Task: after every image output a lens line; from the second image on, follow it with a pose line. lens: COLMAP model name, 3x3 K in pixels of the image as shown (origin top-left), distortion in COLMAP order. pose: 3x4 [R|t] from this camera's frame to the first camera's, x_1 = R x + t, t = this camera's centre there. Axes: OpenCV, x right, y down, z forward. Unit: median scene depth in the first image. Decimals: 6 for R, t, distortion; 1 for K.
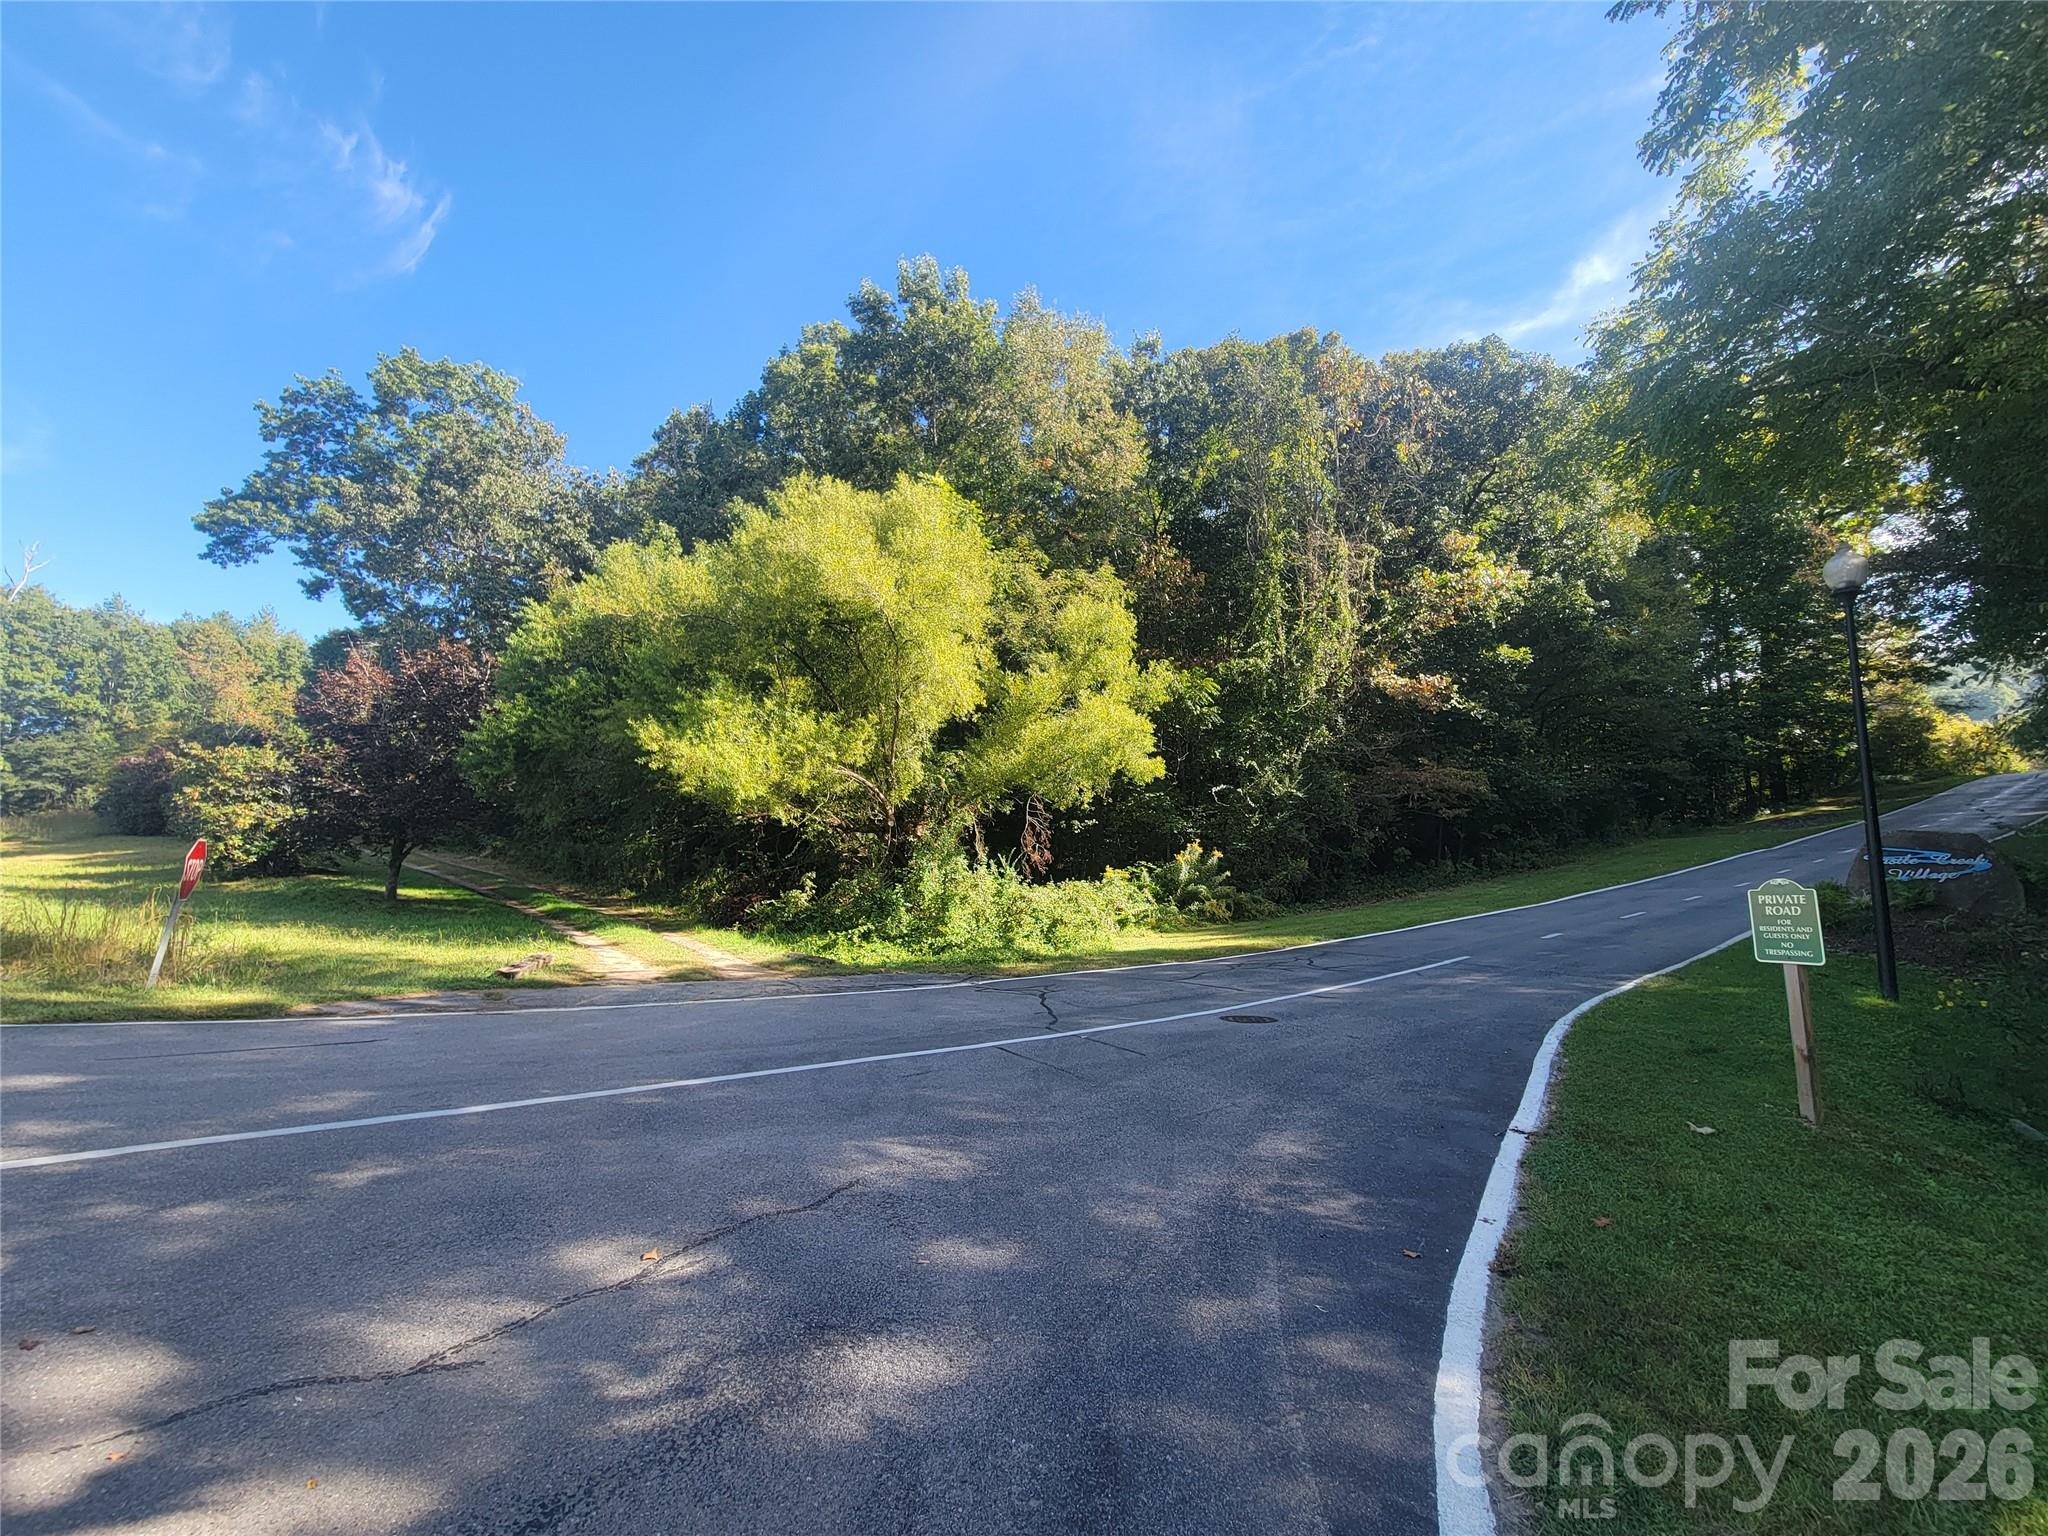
lens RADIAL K [[833.9, 0, 1027.7], [0, 833.9, 764.1], [0, 0, 1]] dist [0.001687, -0.000855]
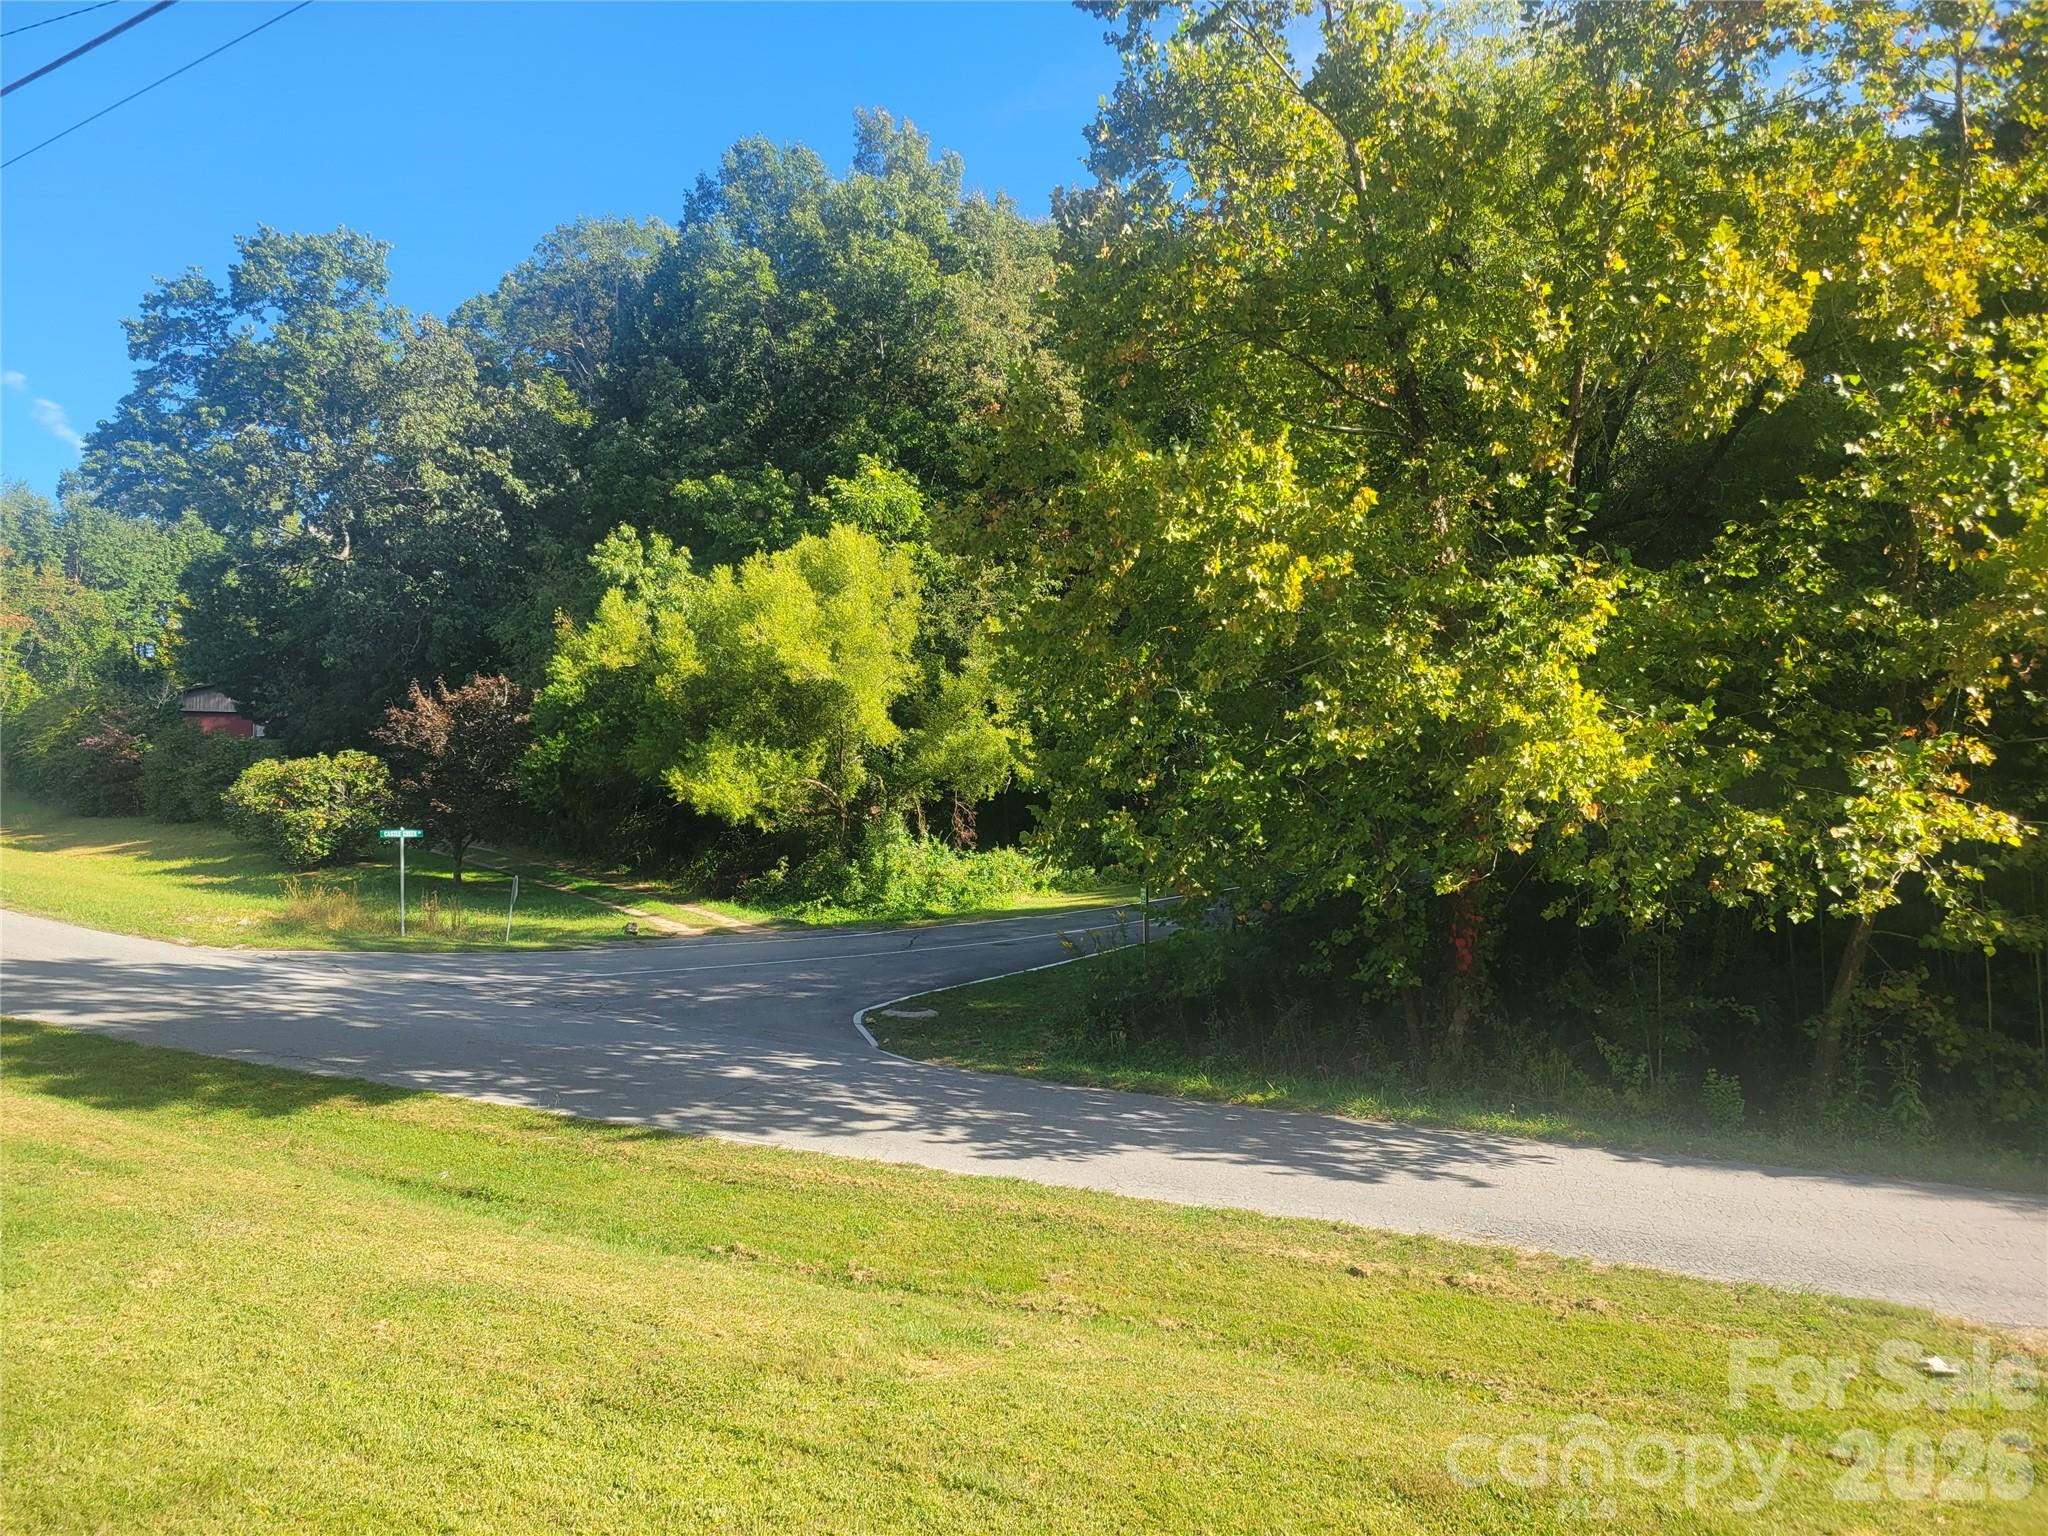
lens RADIAL K [[1537.3, 0, 989.9], [0, 1537.3, 754.4], [0, 0, 1]] dist [0.049341, -0.026868]
pose [[0.992897, -0.037431, -0.112936, 0.307024], [0.051109, 0.991366, 0.120755, -0.275126], [0.107441, -0.125670, 0.986237, -1.201114]]
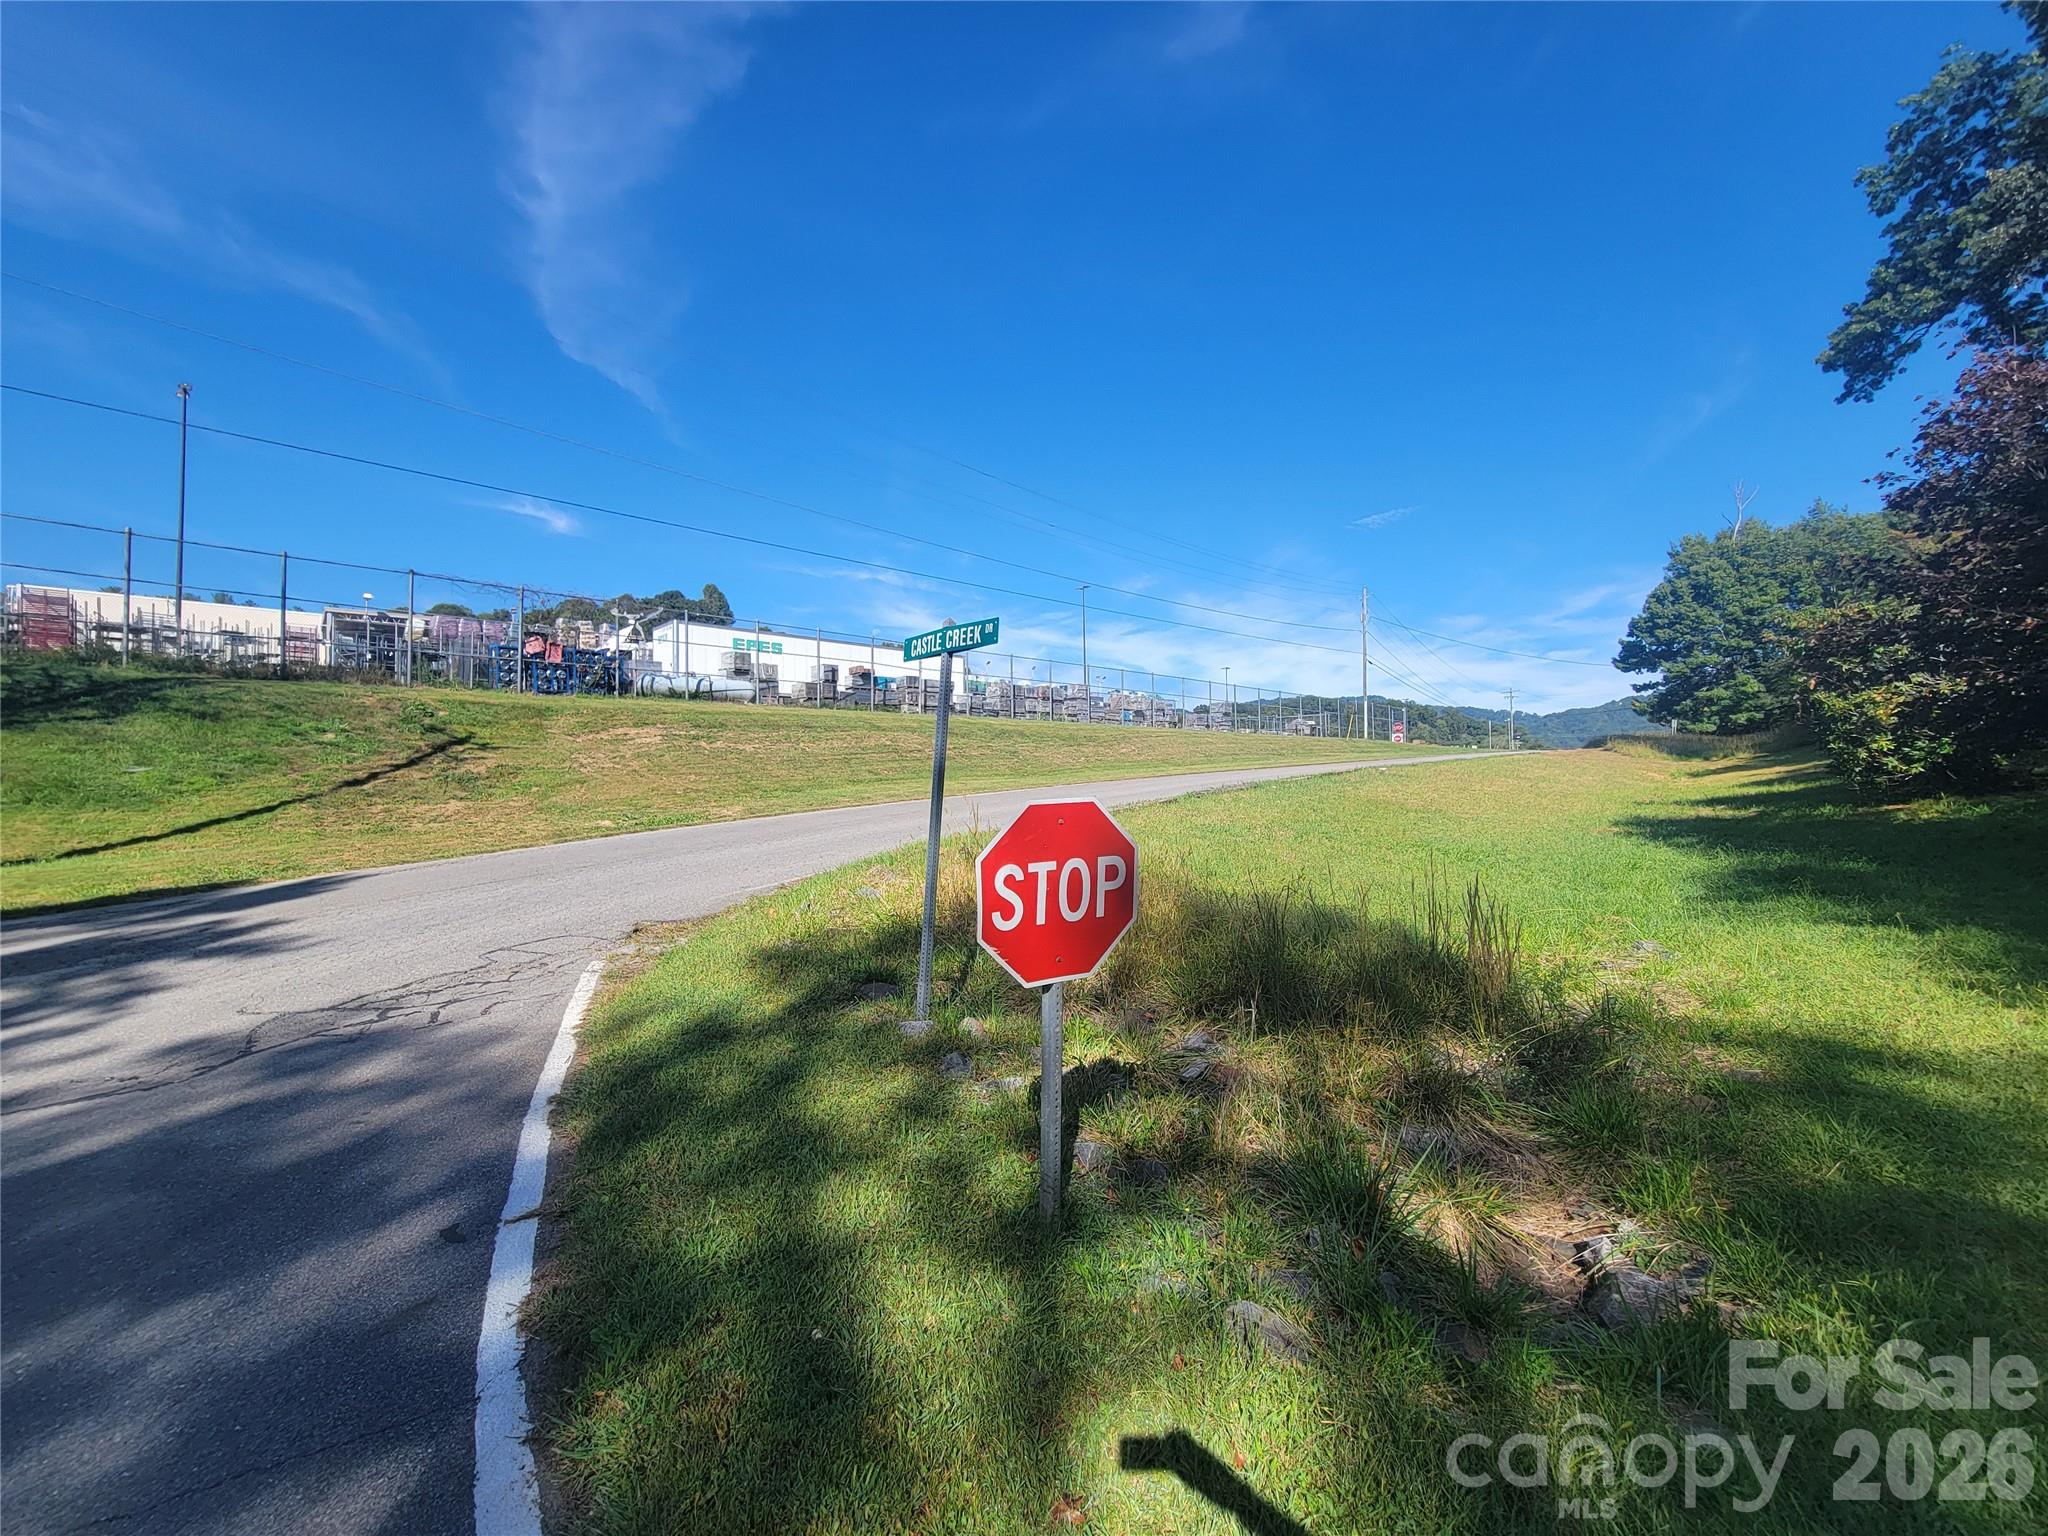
lens RADIAL K [[833.9, 0, 1041.0], [0, 833.9, 779.9], [0, 0, 1]] dist [0.001687, -0.000855]
pose [[-0.069999, -0.049103, -0.996338, -0.278596], [0.188236, 0.980194, -0.061532, 0.040235], [0.979626, -0.191854, -0.059370, 0.426097]]
